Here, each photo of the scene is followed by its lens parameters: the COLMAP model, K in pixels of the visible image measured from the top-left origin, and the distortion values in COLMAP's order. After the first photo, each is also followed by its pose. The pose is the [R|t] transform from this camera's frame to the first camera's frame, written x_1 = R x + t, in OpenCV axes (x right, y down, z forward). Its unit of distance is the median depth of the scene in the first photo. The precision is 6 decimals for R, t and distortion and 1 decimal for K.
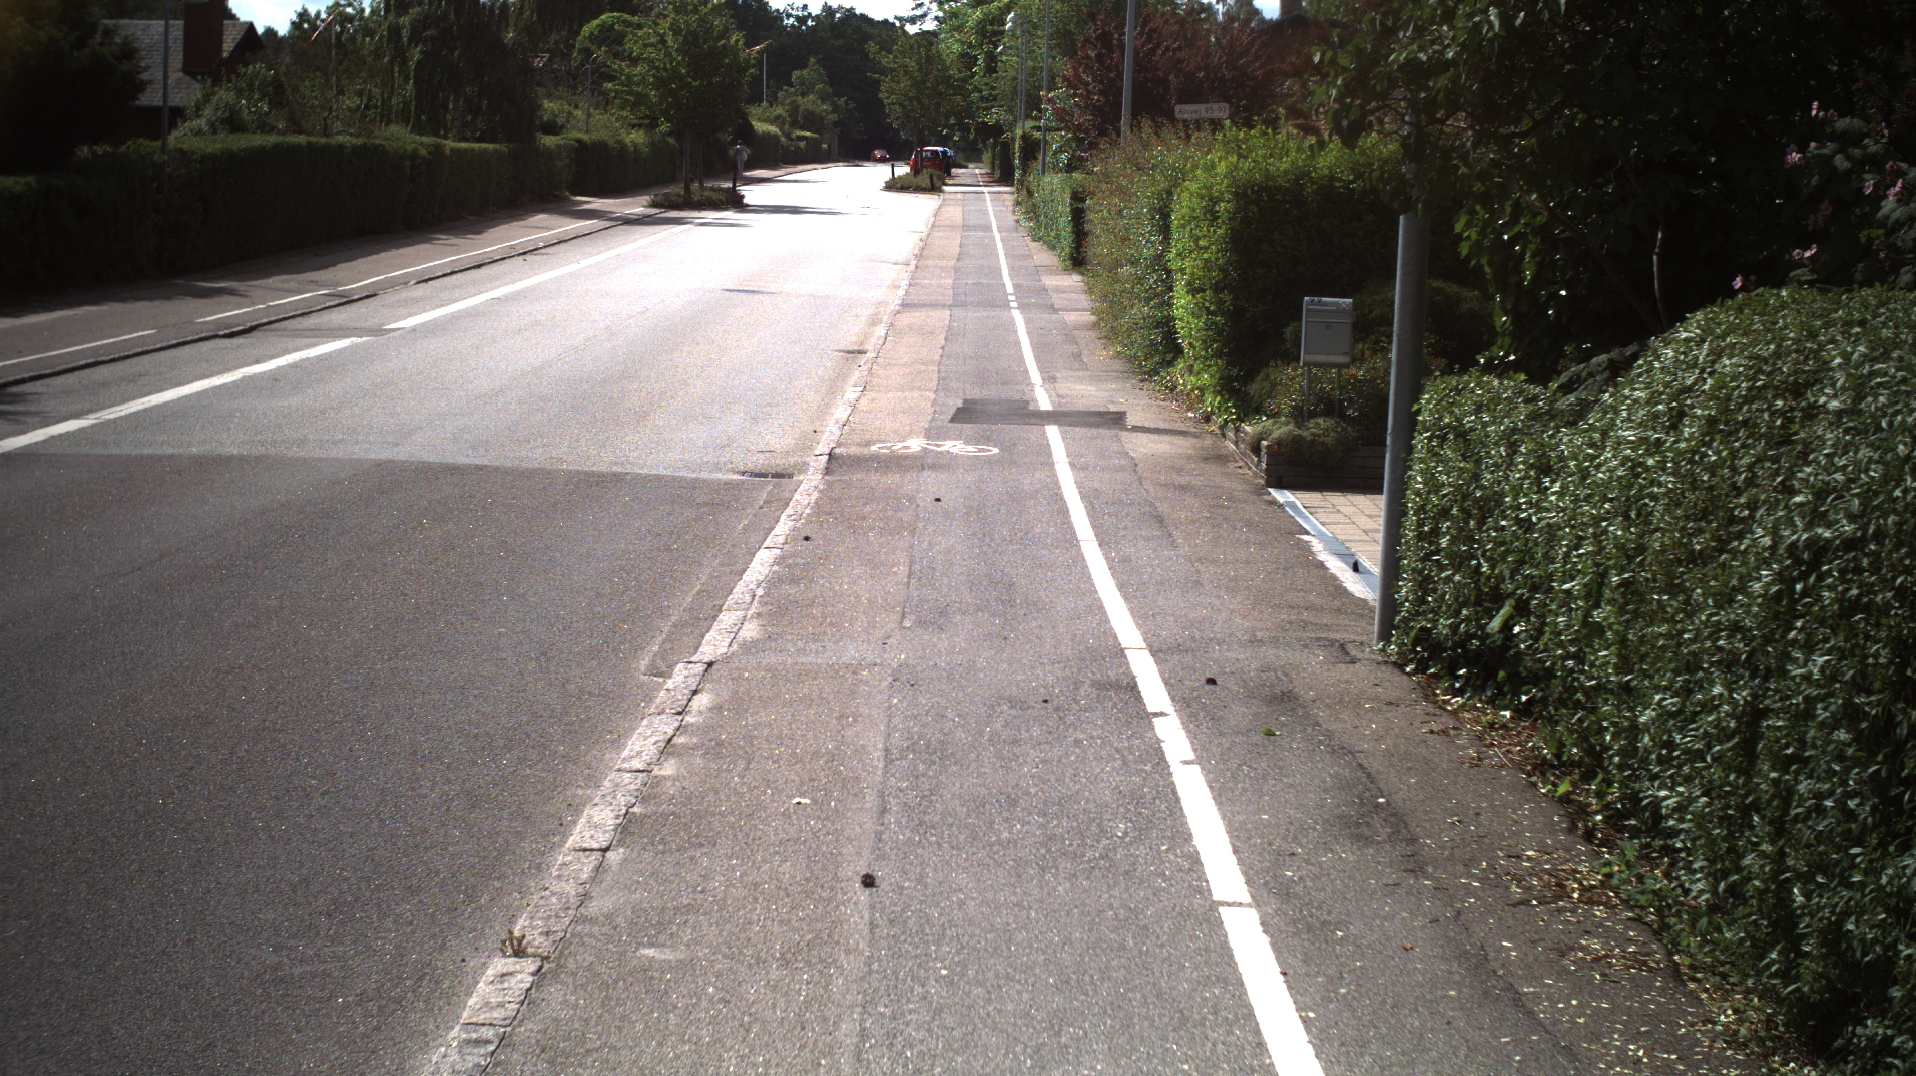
lens RADIAL K [[3221.8, 0, 958.0], [0, 3221.8, 538.0], [0, 0, 1]] dist [-0.313155, 0.573030]
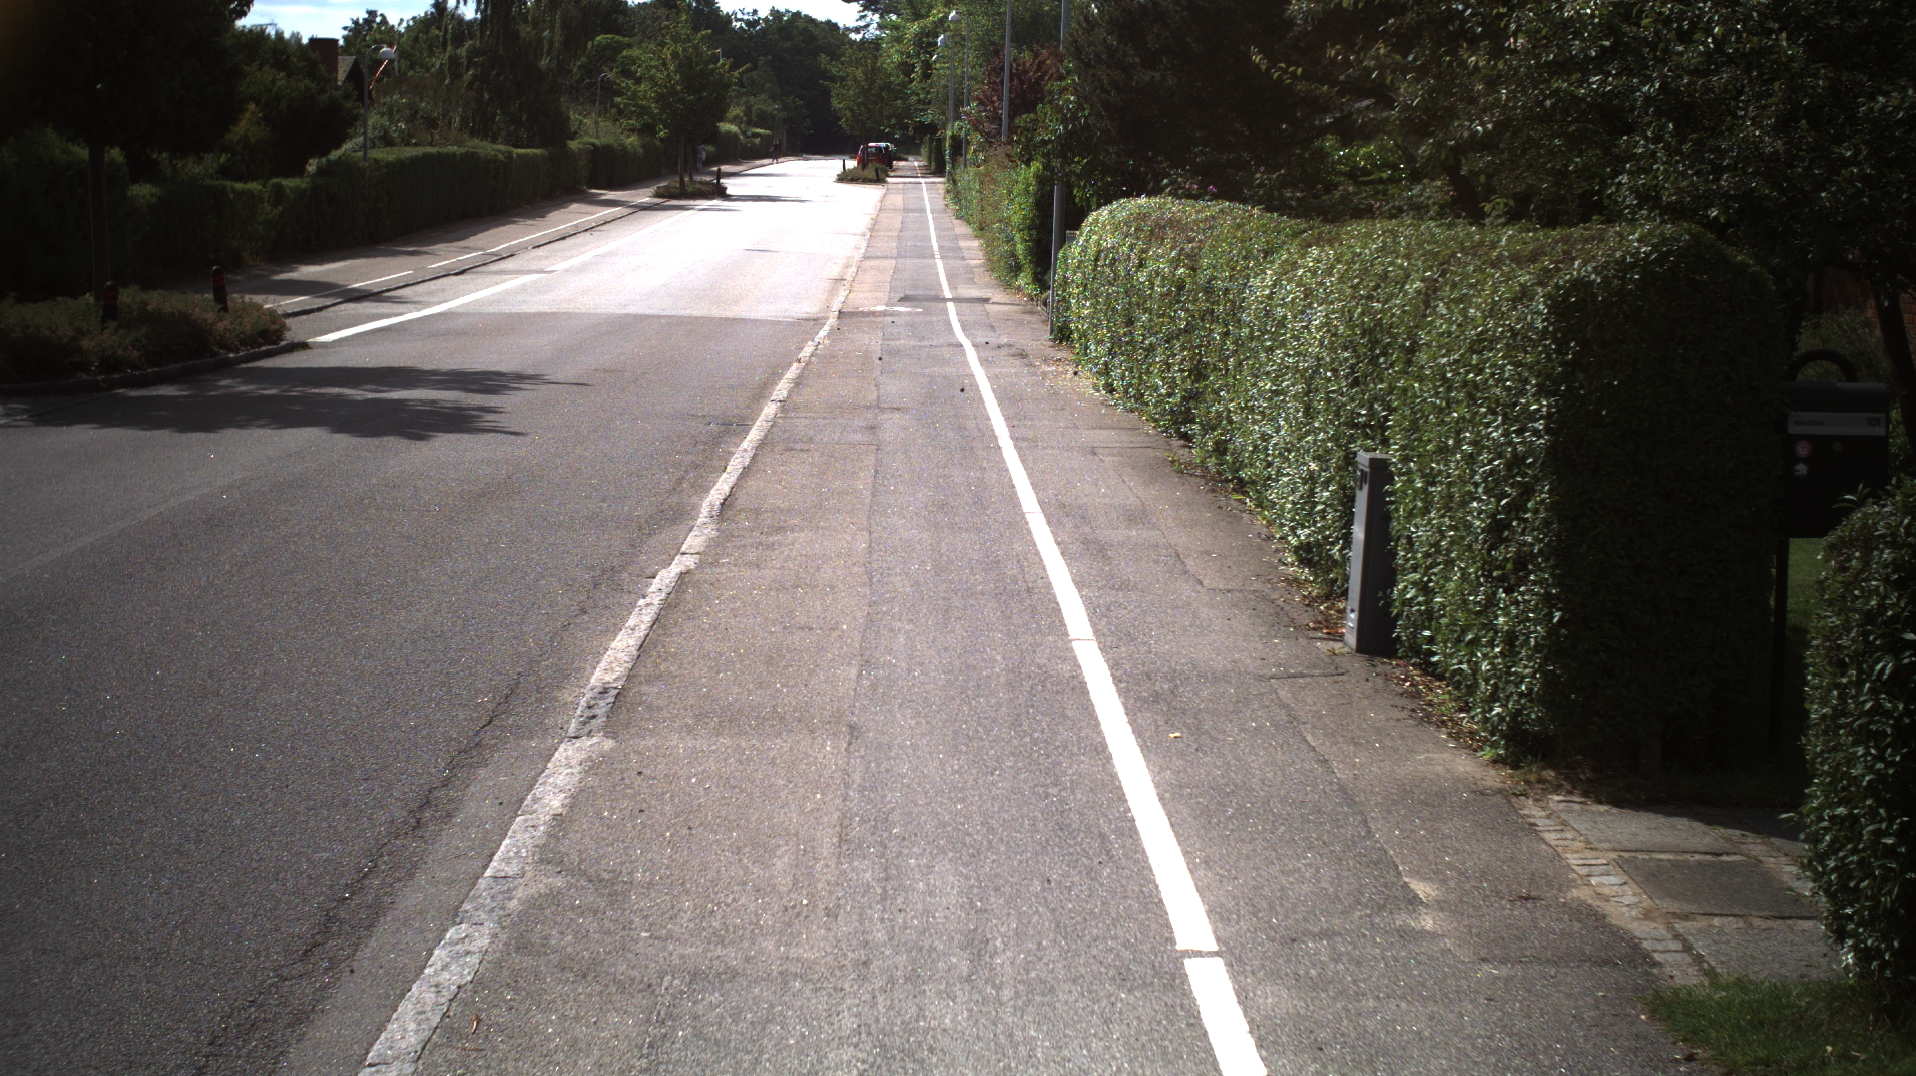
lens RADIAL K [[3221.8, 0, 958.0], [0, 3221.8, 538.0], [0, 0, 1]] dist [-0.313155, 0.573030]
pose [[0.999779, -0.012218, 0.017098, -0.000479], [0.012166, 0.999921, 0.003103, 0.050208], [-0.017135, -0.002895, 0.999849, -0.465451]]
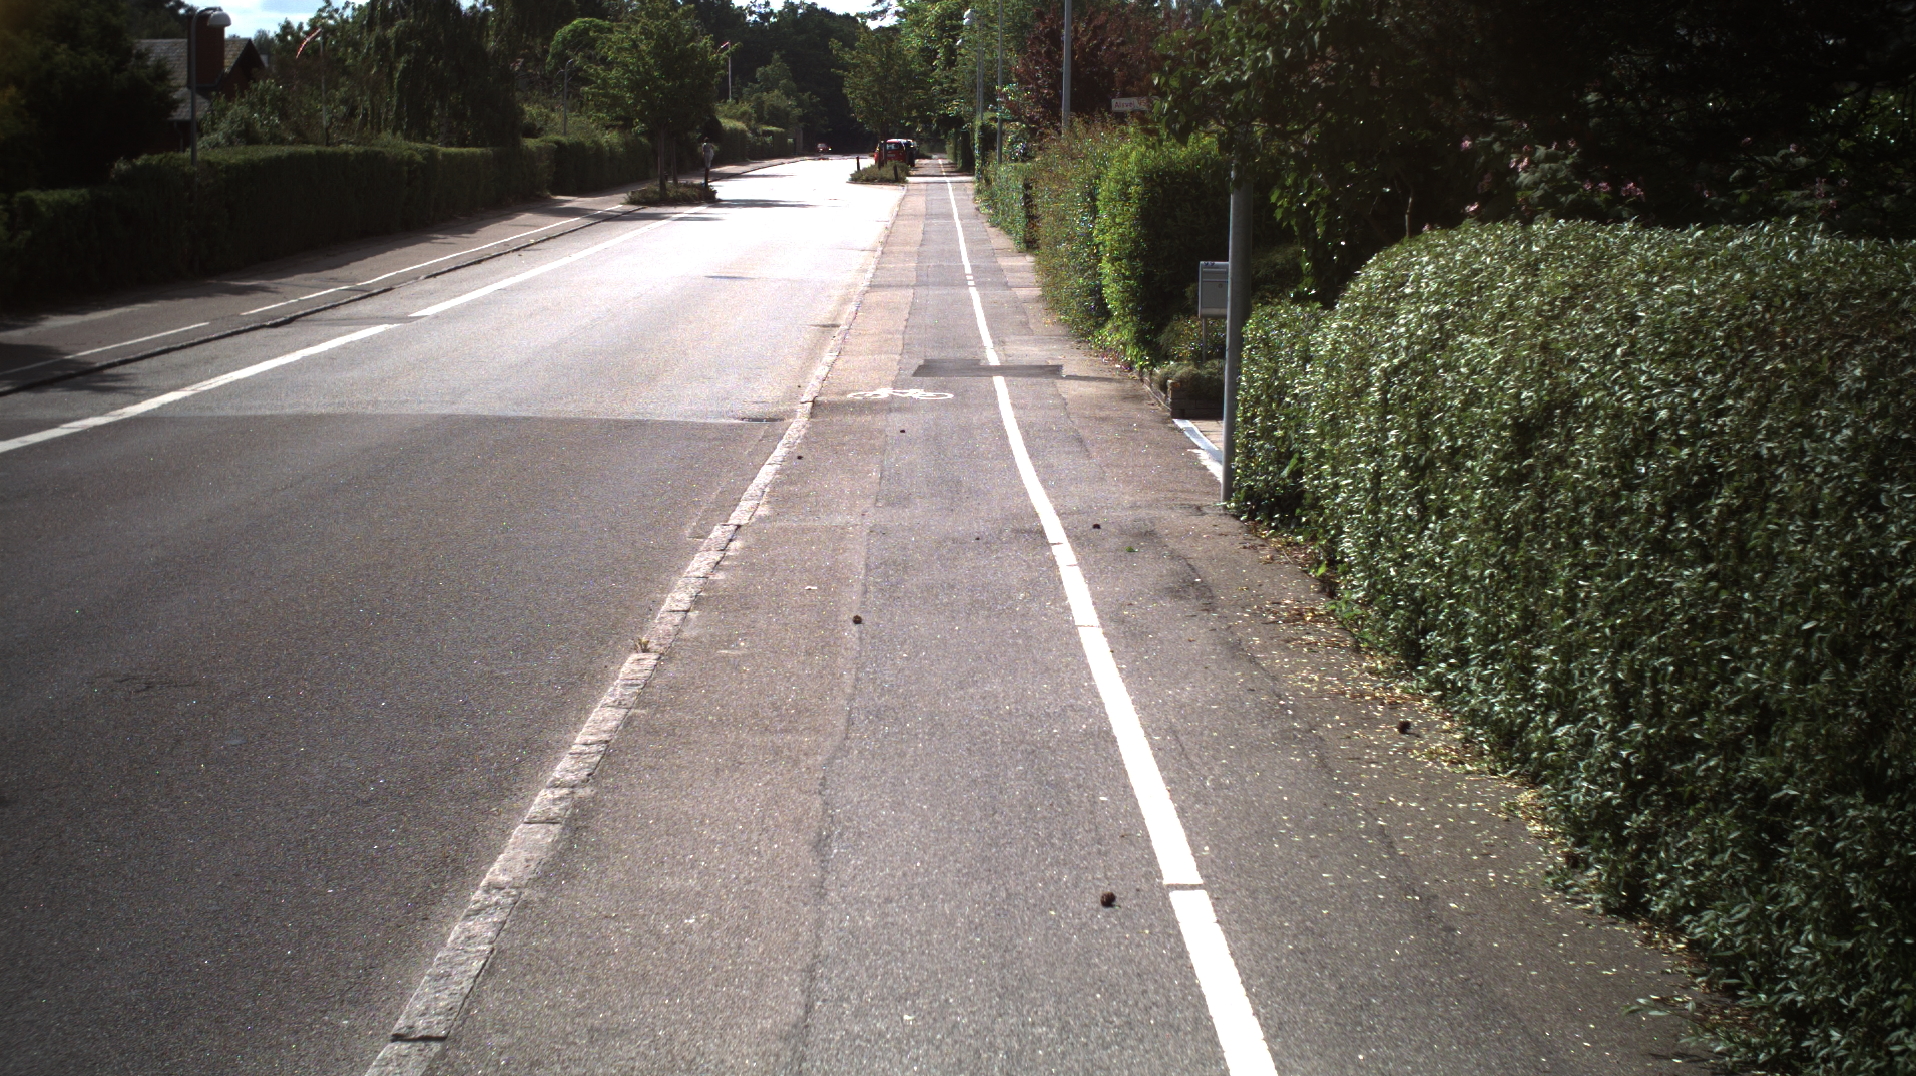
lens RADIAL K [[3221.8, 0, 958.0], [0, 3221.8, 538.0], [0, 0, 1]] dist [-0.313155, 0.573030]
pose [[0.999646, -0.025378, 0.007994, 0.001595], [0.025353, 0.999673, 0.003222, 0.010077], [-0.008073, -0.003018, 0.999963, -0.093285]]
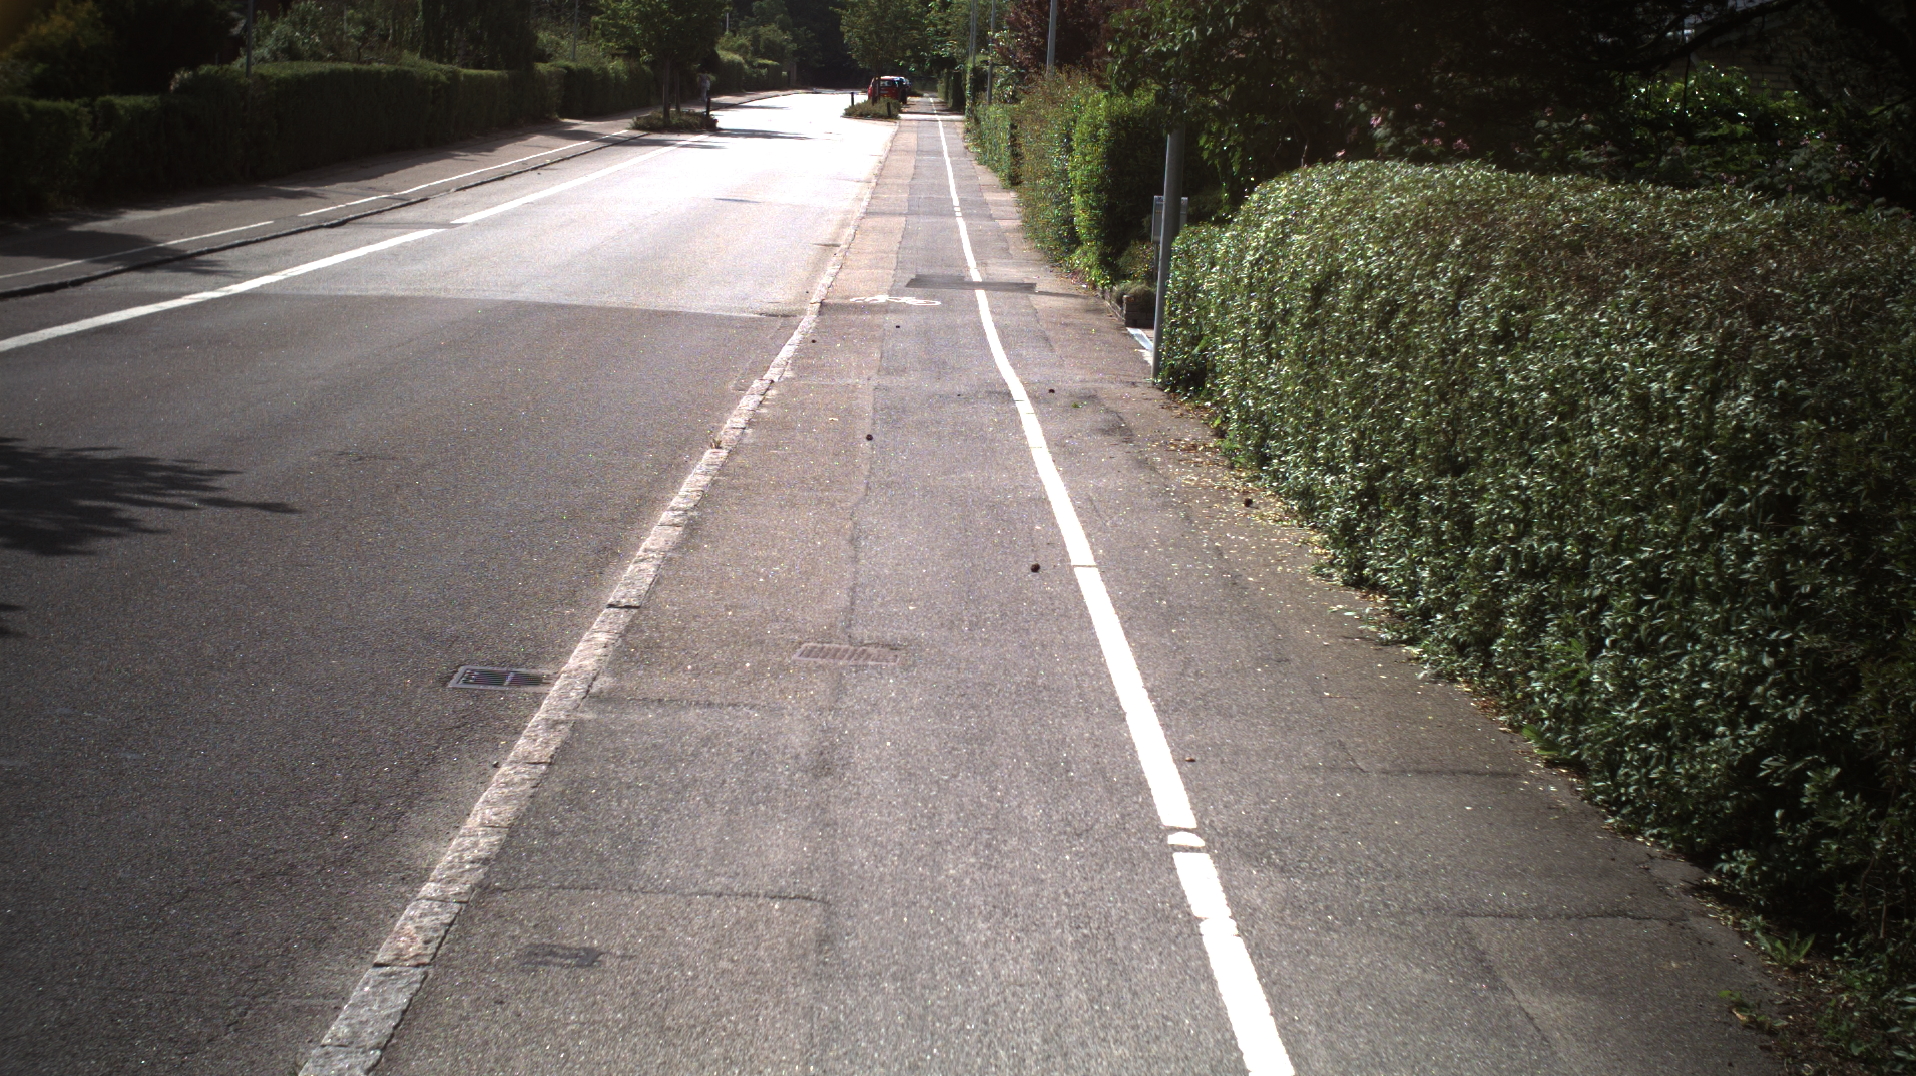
lens RADIAL K [[3221.8, 0, 958.0], [0, 3221.8, 538.0], [0, 0, 1]] dist [-0.313155, 0.573030]
pose [[0.999794, 0.012770, 0.015788, -0.000283], [-0.013114, 0.999674, 0.021918, 0.020314], [-0.015503, -0.022120, 0.999635, -0.185800]]
